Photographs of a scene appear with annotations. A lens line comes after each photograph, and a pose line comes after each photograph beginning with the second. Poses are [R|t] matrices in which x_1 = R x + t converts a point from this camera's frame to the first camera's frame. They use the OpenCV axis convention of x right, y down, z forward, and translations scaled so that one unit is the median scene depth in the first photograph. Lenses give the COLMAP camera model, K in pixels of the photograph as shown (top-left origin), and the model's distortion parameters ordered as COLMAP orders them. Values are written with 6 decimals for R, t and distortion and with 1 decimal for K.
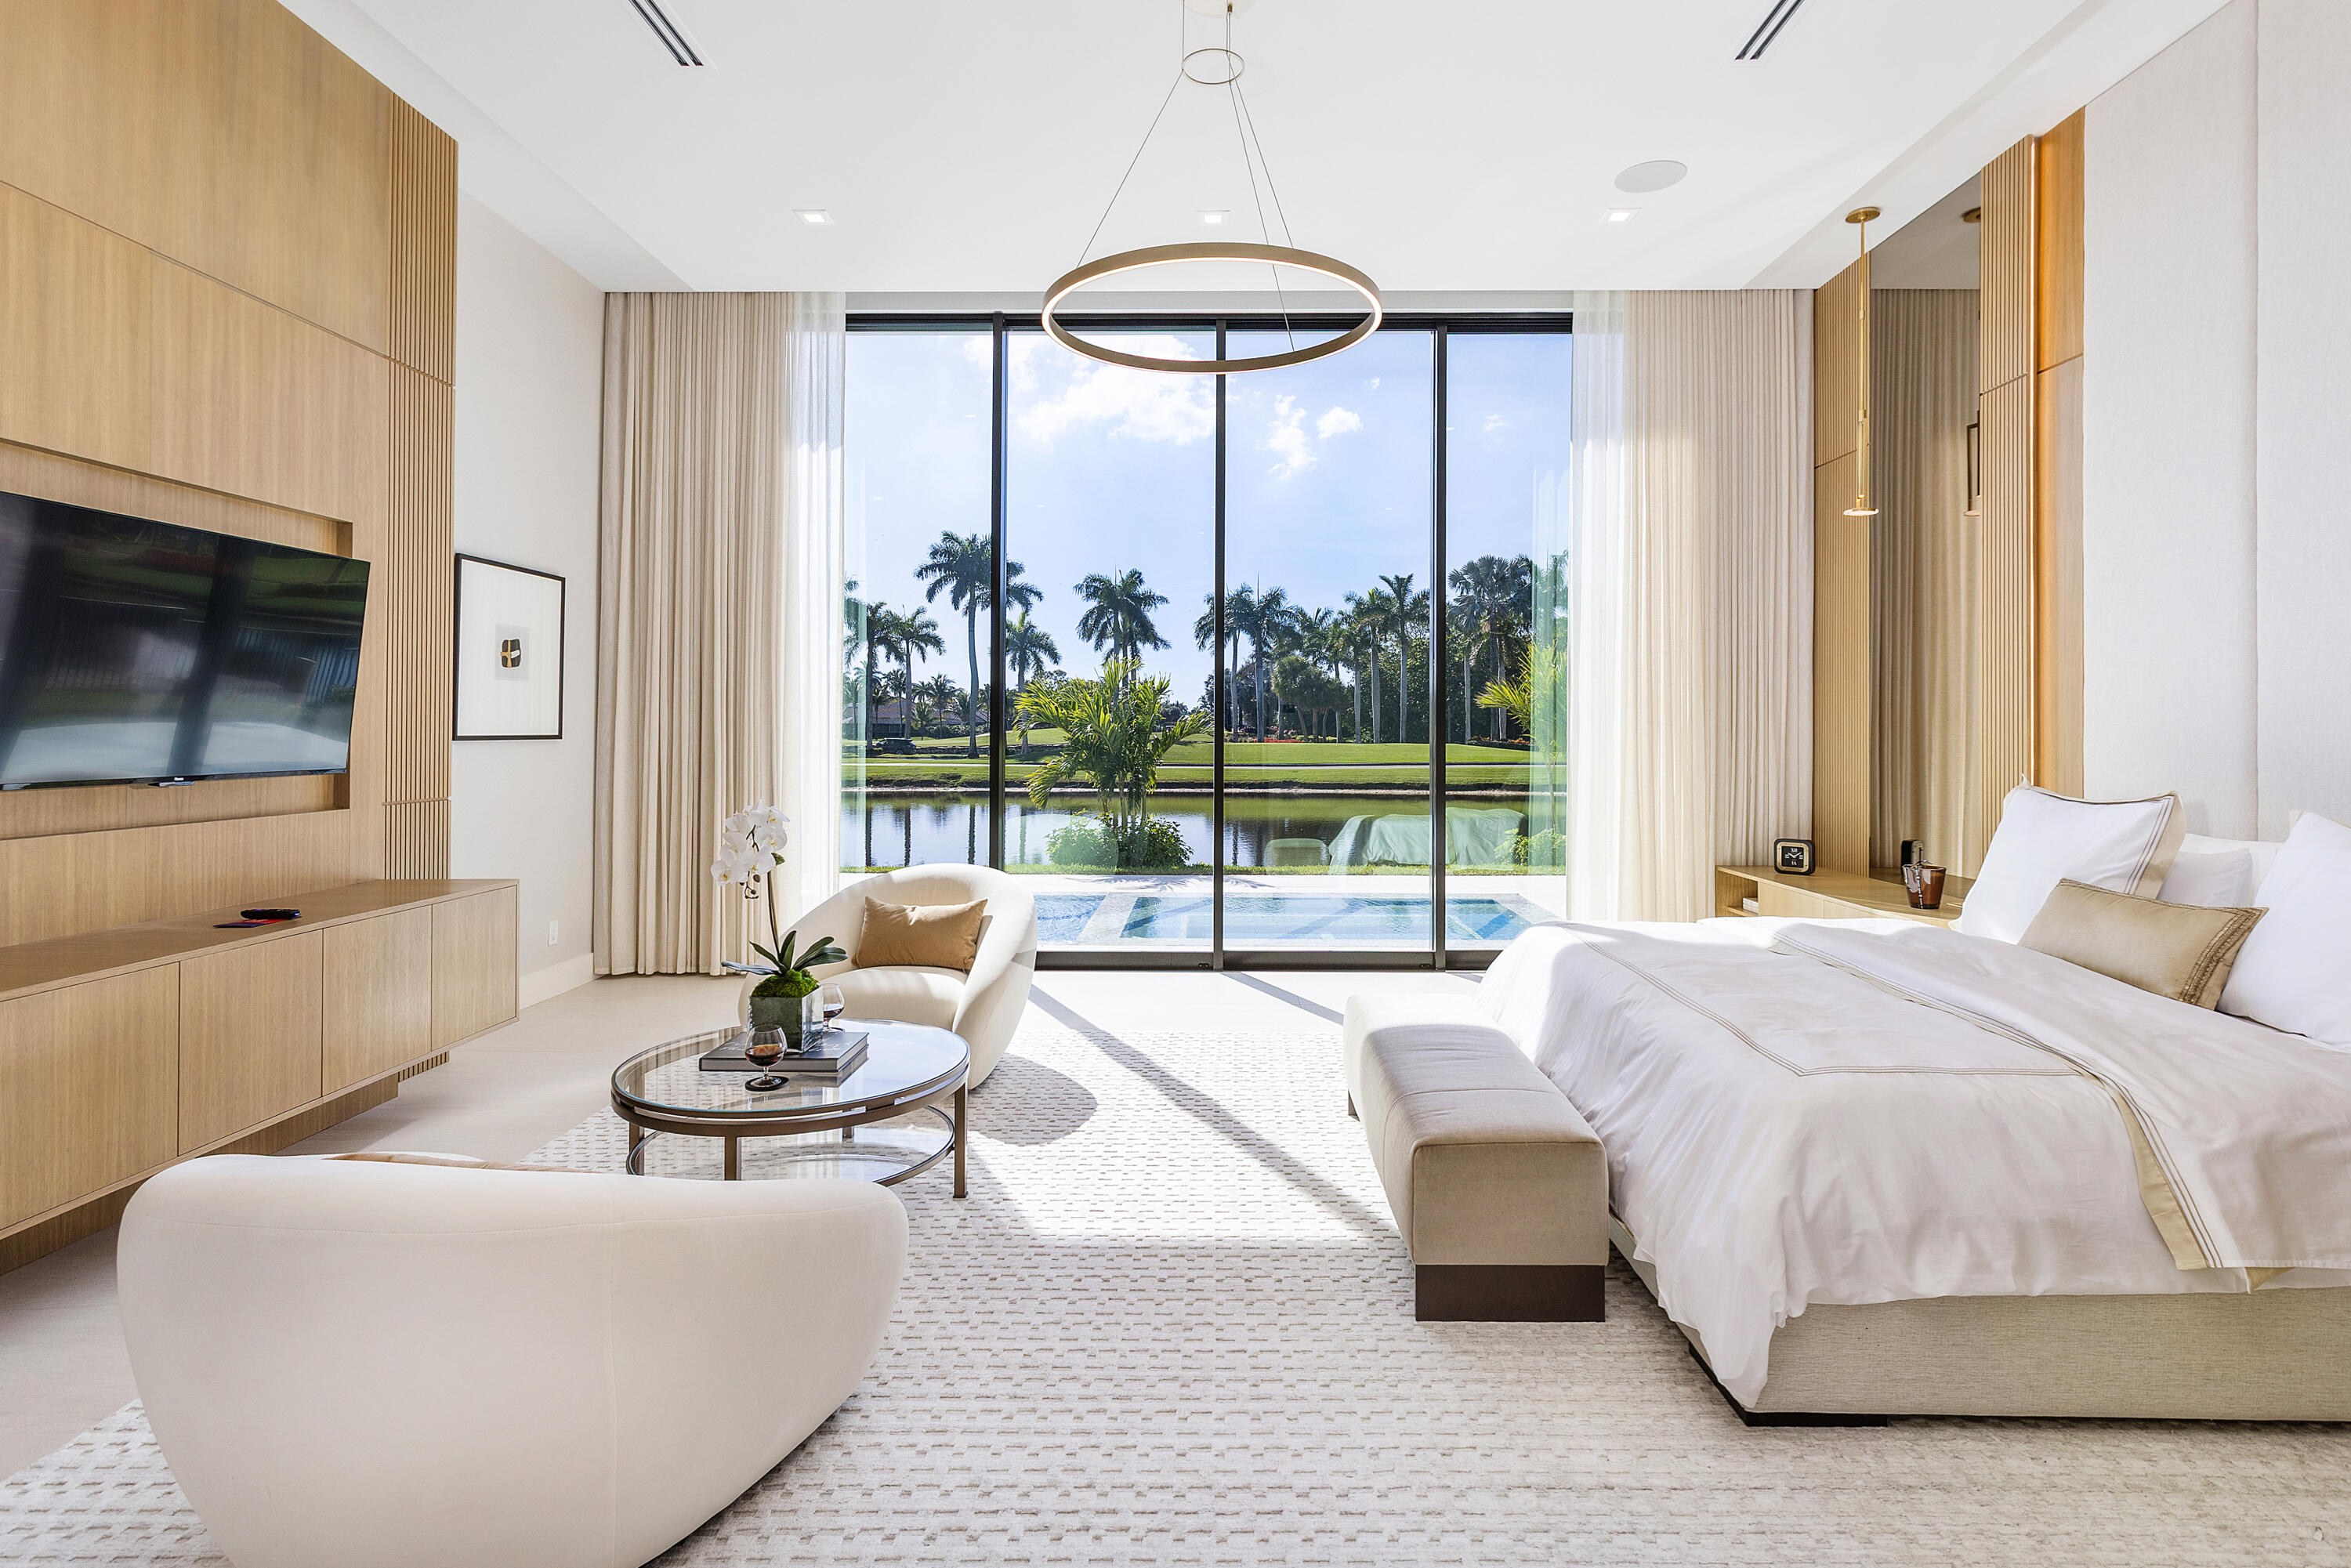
lens RADIAL K [[1163.2, 0, 1175.7], [0, 1163.2, 746.1], [0, 0, 1]] dist [0.002088, 0.000128]
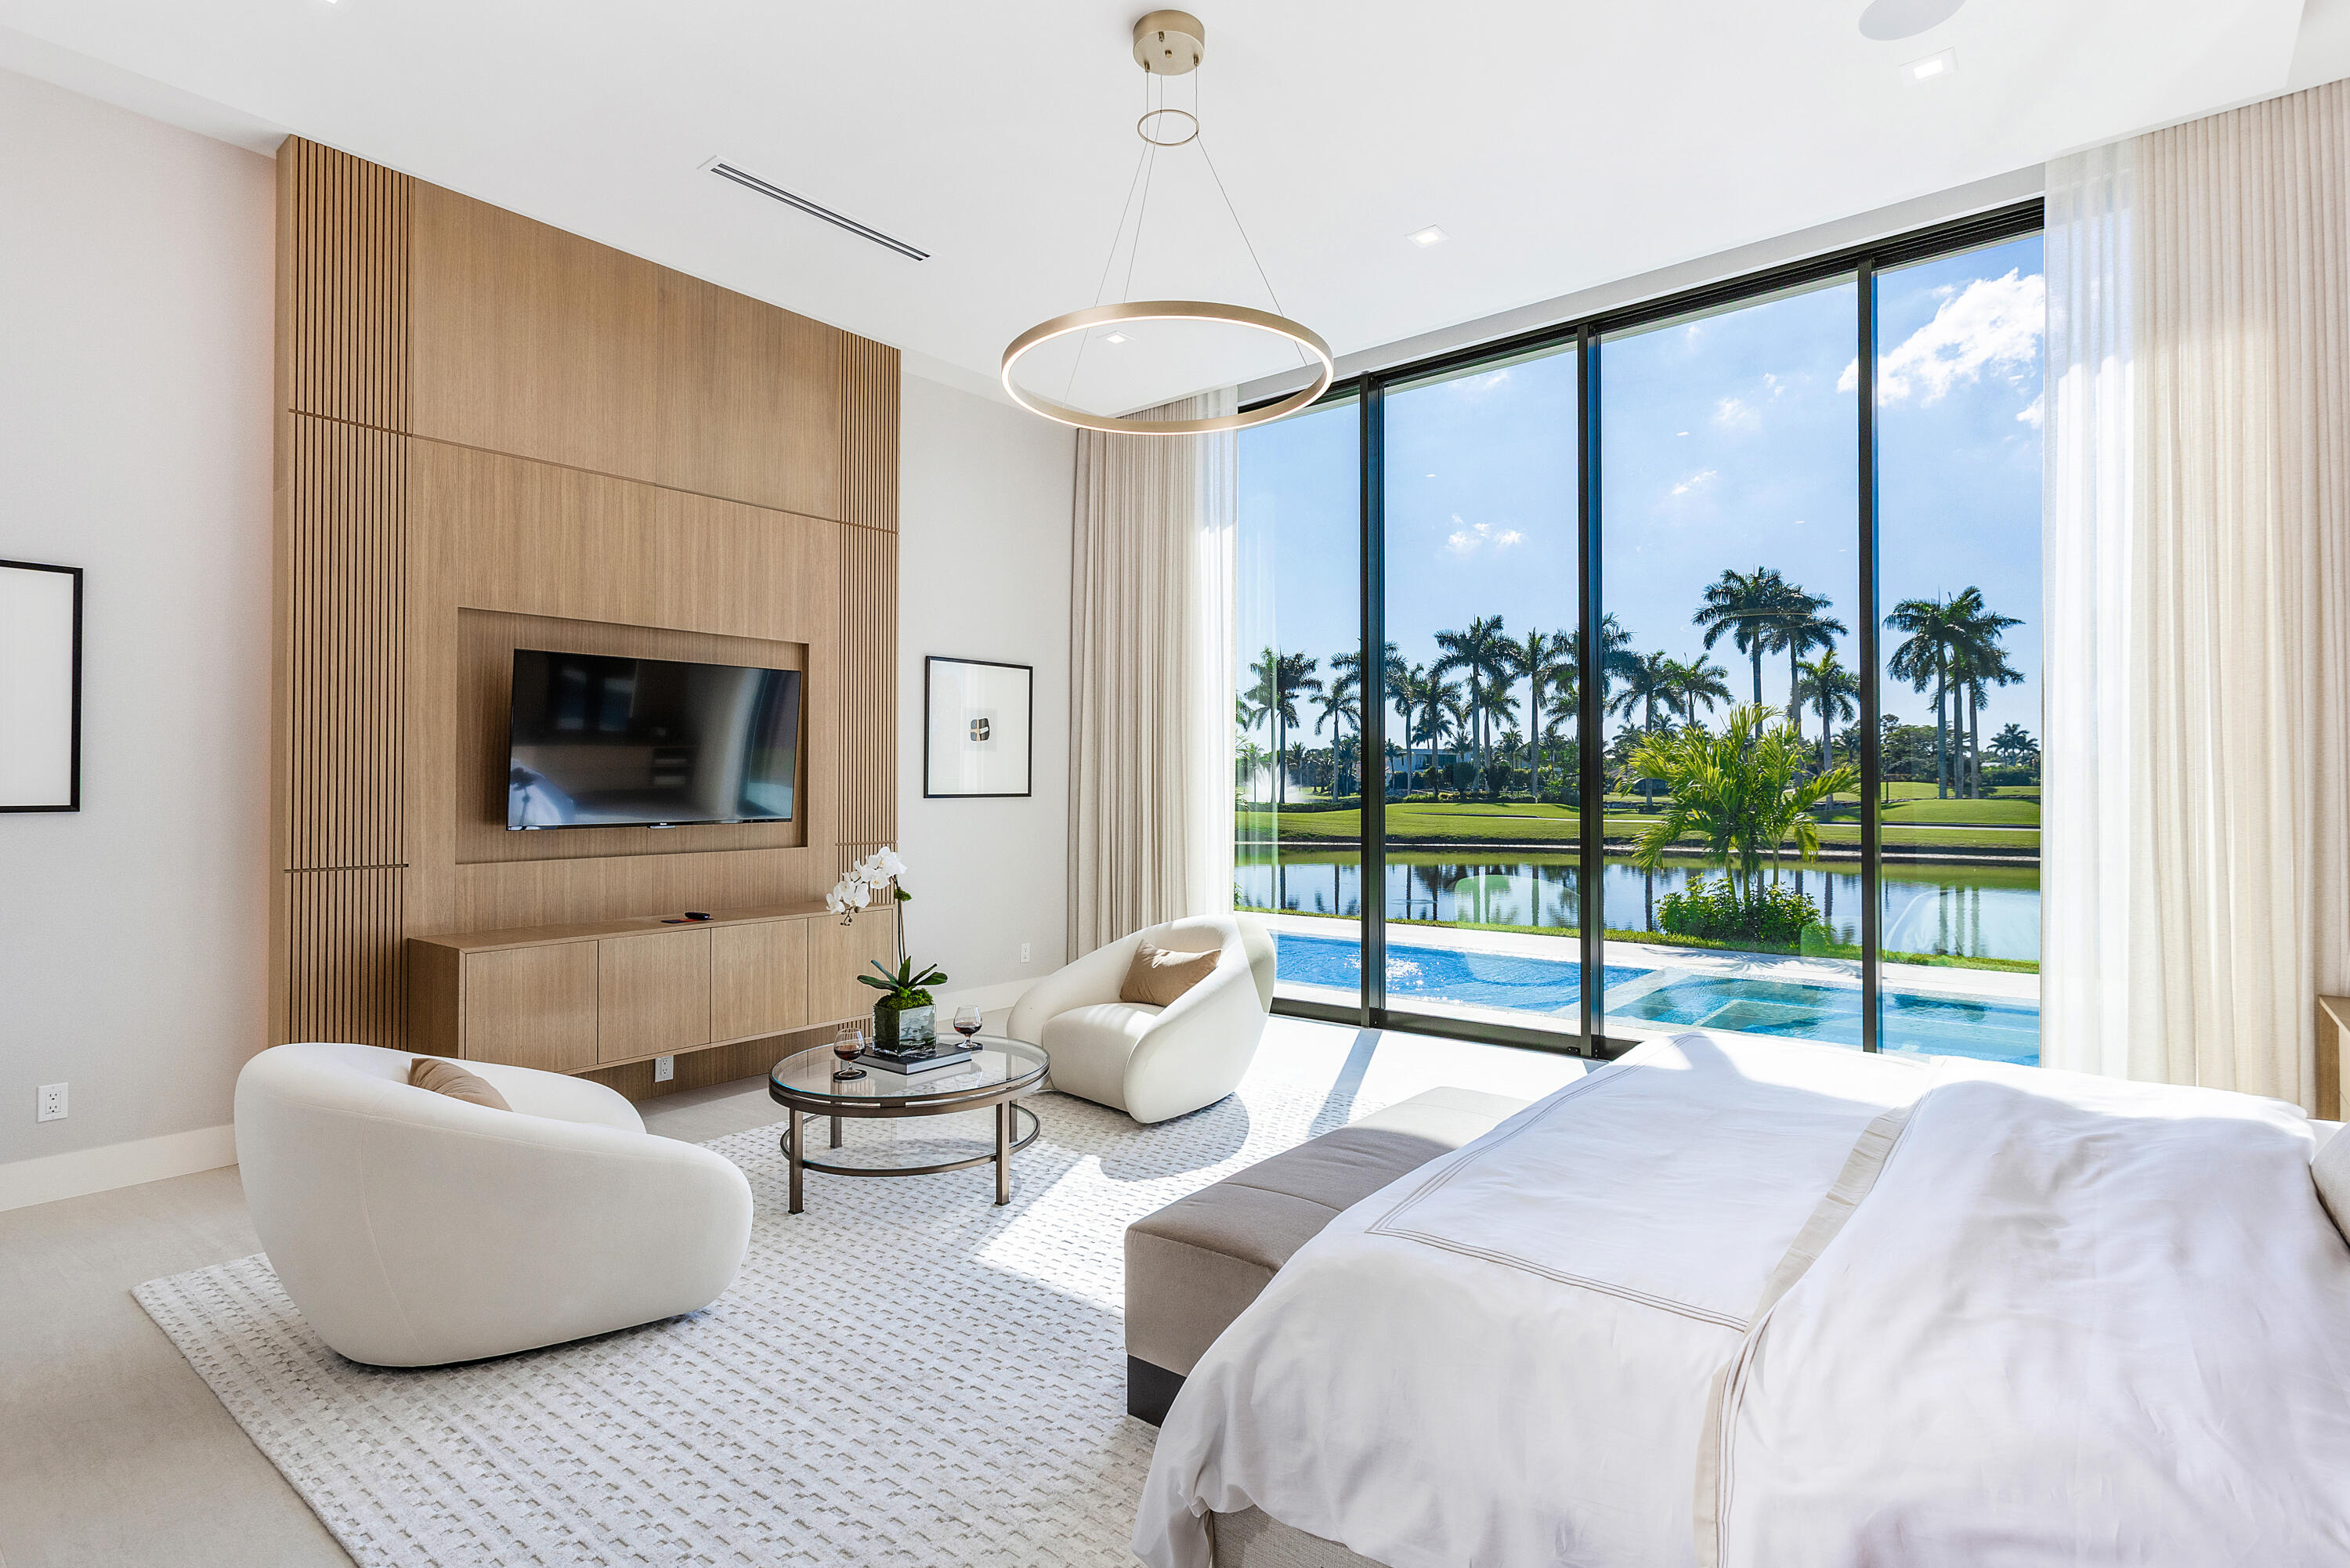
lens RADIAL K [[1156.2, 0, 1179.3], [0, 1156.2, 792.6], [0, 0, 1]] dist [-0.012718, 0.000627]
pose [[0.790477, -0.004475, -0.612475, 0.406769], [-0.000525, 0.999968, -0.007984, -0.001028], [0.612491, 0.006633, 0.790450, 0.142160]]
